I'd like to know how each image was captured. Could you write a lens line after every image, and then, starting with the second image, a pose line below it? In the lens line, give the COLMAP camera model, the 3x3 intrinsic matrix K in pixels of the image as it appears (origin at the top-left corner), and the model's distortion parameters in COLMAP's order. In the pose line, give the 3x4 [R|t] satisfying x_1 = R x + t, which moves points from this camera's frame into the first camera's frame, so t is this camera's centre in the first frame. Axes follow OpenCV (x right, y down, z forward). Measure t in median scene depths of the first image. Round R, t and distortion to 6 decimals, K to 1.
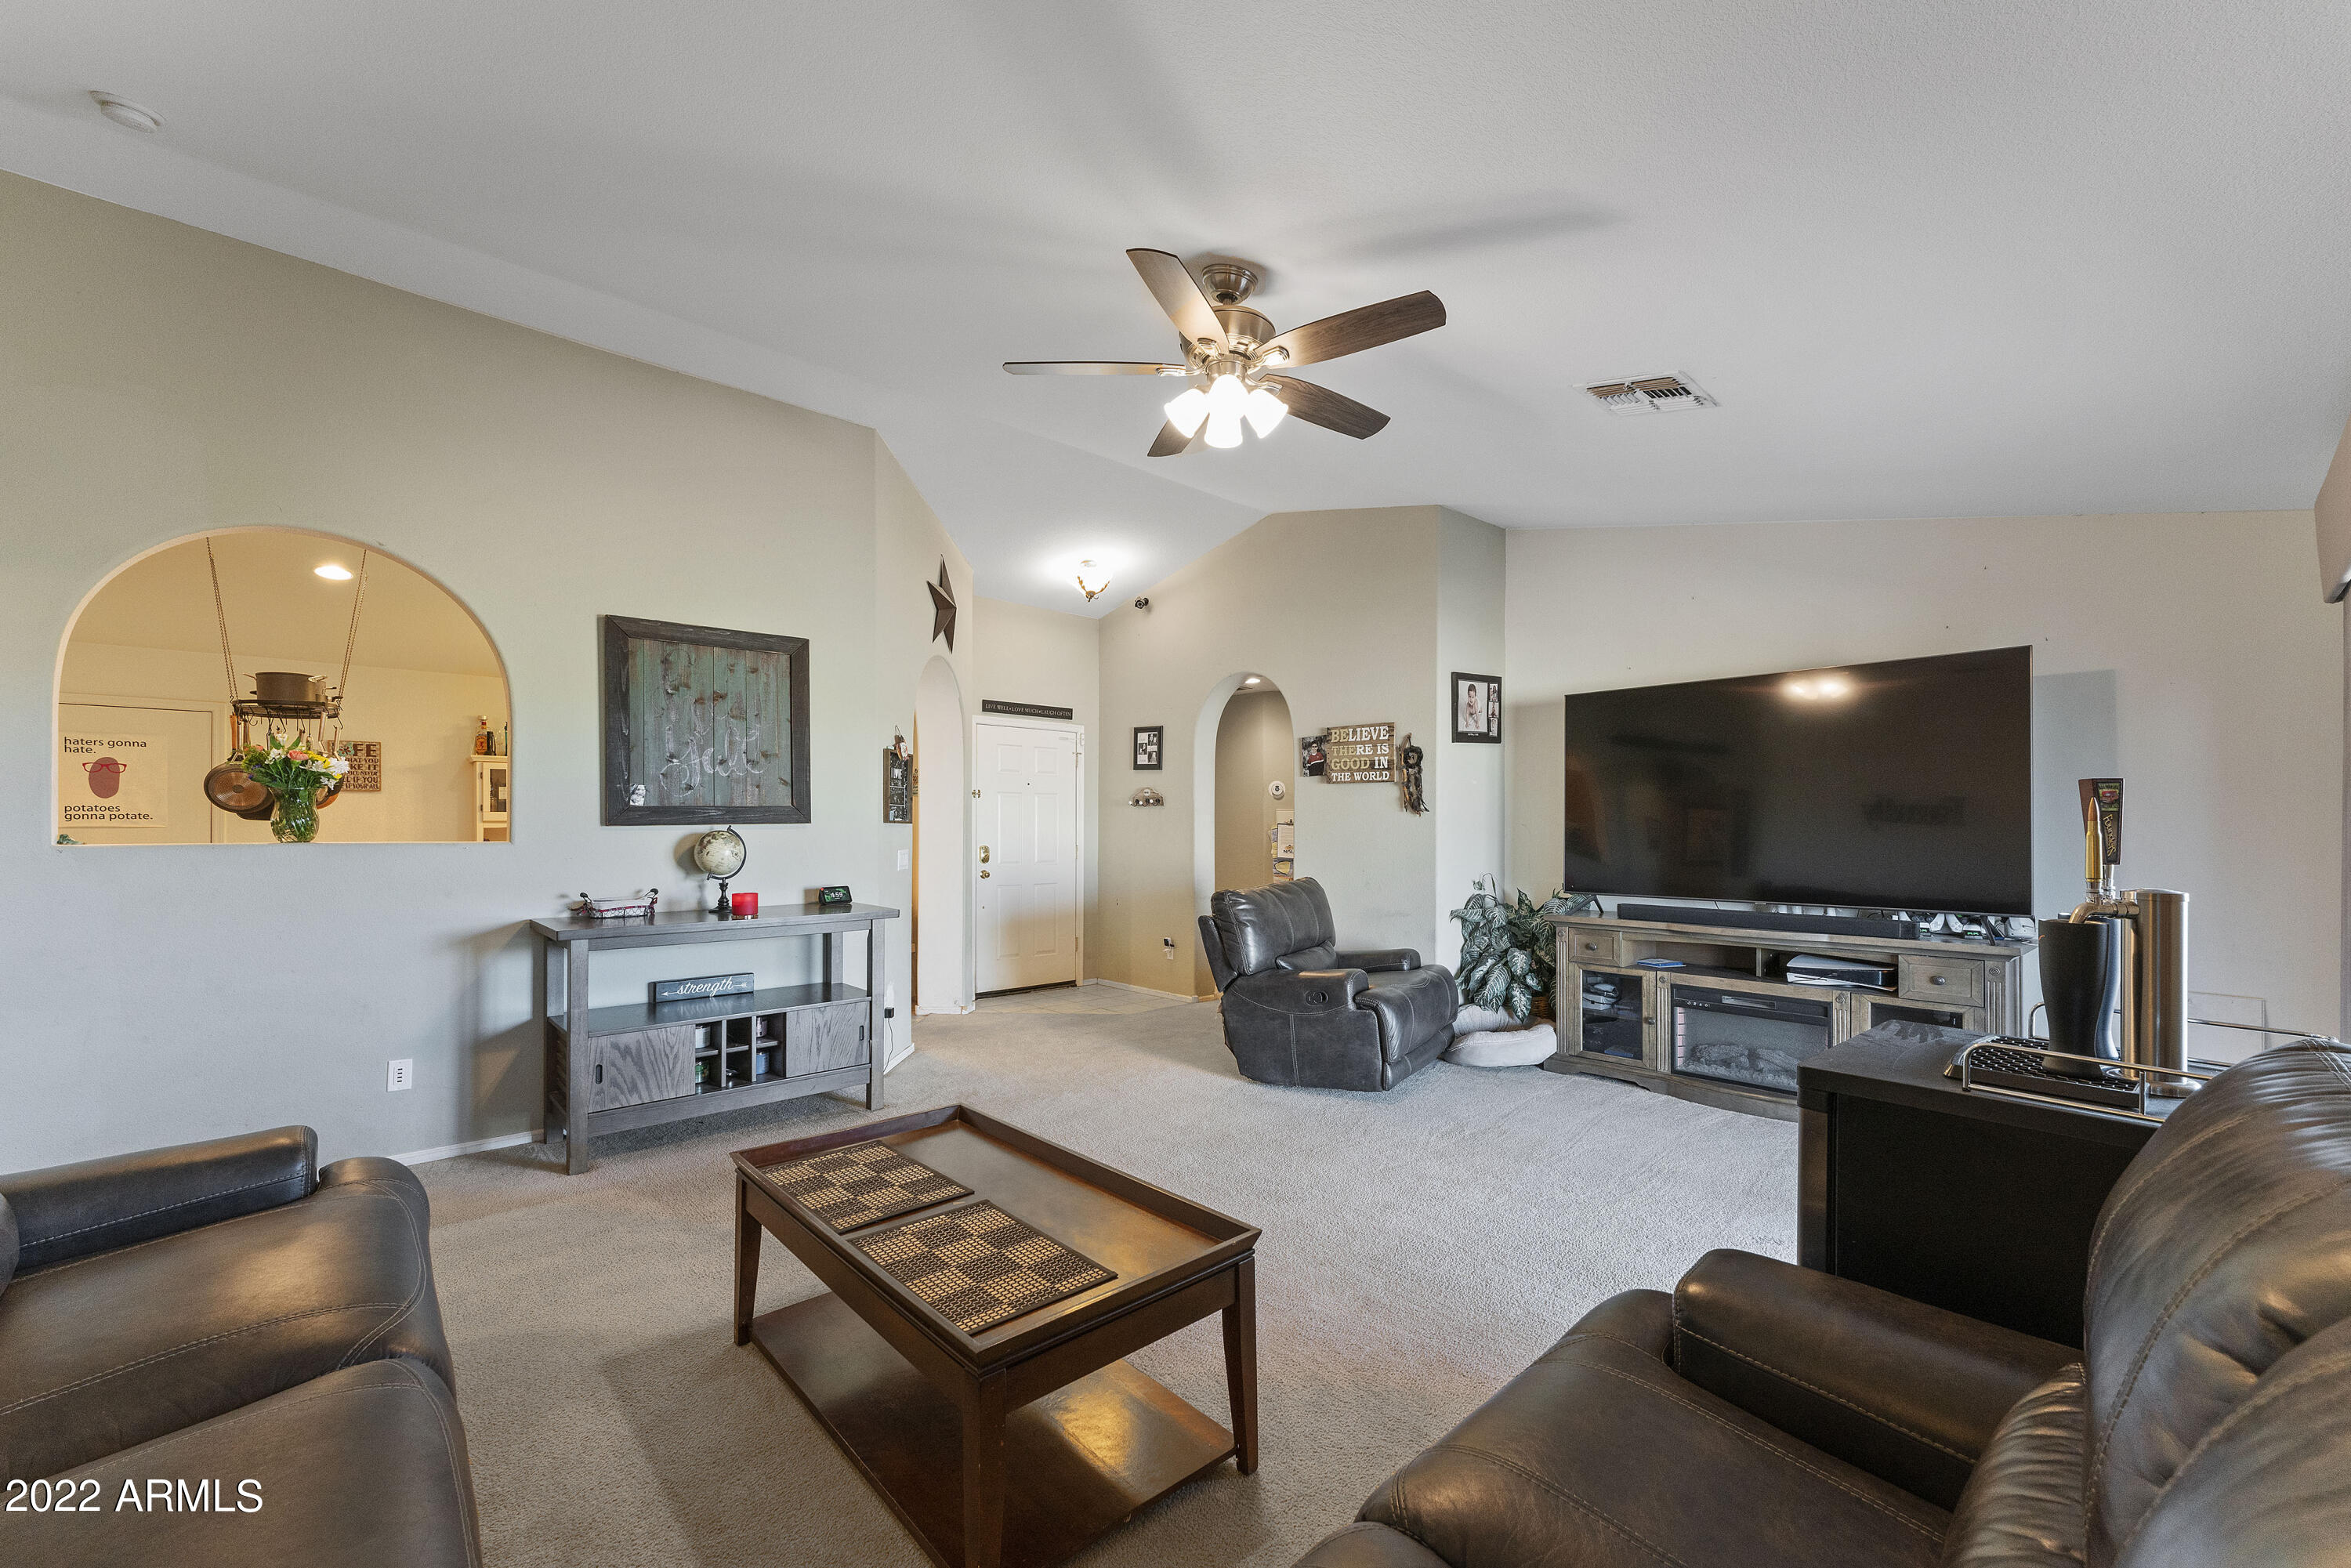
lens RADIAL K [[941.6, 0, 1167.2], [0, 941.6, 821.4], [0, 0, 1]] dist [-0.000354, -0.000002]
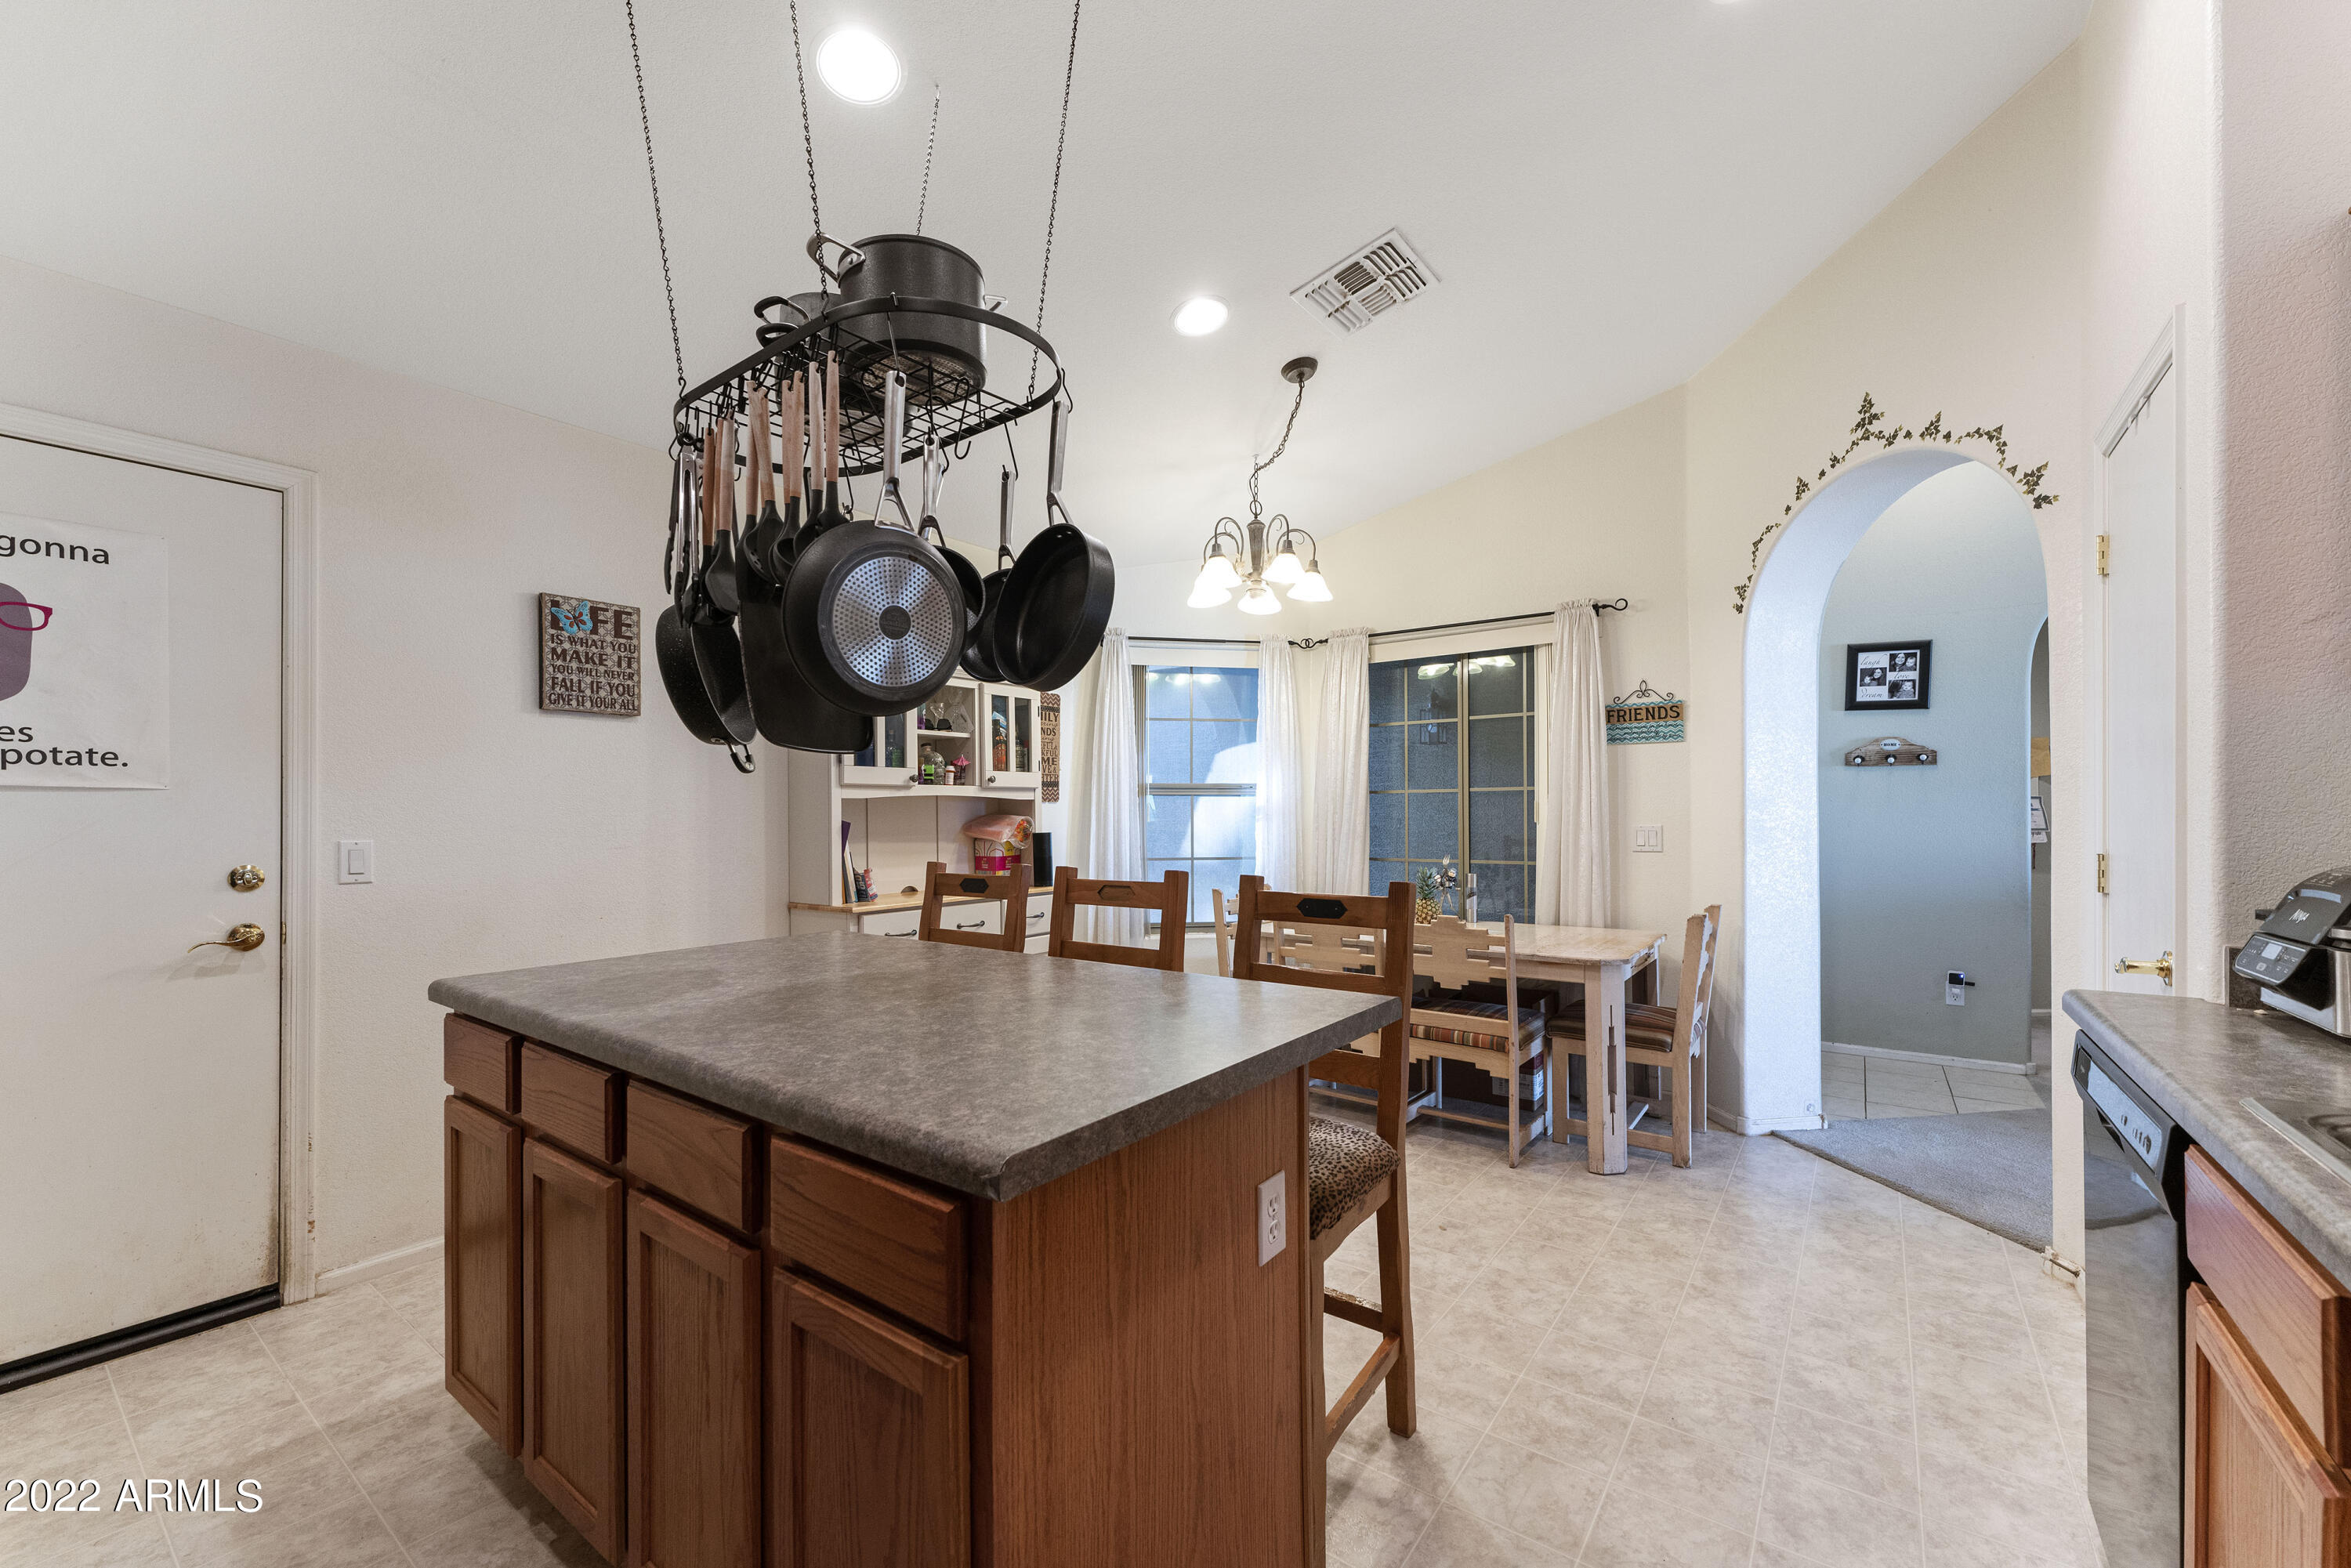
lens RADIAL K [[941.6, 0, 1167.2], [0, 941.6, 821.4], [0, 0, 1]] dist [-0.000354, -0.000002]
pose [[0.979249, -0.004681, 0.202607, -0.640533], [0.002582, 0.999940, 0.010626, 0.013565], [-0.202644, -0.009882, 0.979203, 0.475504]]
